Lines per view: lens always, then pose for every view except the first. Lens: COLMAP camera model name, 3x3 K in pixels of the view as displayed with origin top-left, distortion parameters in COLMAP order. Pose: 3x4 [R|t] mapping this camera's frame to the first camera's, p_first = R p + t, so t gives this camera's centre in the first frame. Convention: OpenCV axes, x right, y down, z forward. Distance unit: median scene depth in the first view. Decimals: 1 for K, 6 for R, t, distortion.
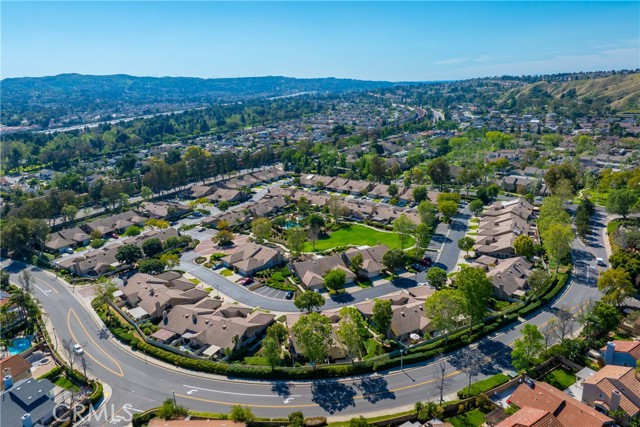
lens RADIAL K [[457.0, 0, 302.7], [0, 457.0, 187.9], [0, 0, 1]] dist [-0.039893, -0.000836]
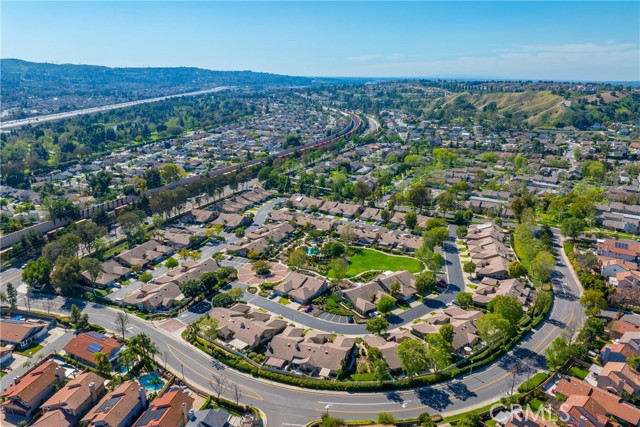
lens RADIAL K [[457.0, 0, 302.7], [0, 457.0, 187.9], [0, 0, 1]] dist [-0.039893, -0.000836]
pose [[0.985048, -0.013433, 0.171754, -0.283376], [0.011792, 0.999875, 0.010568, -0.107062], [-0.171875, -0.008384, 0.985083, -0.151692]]
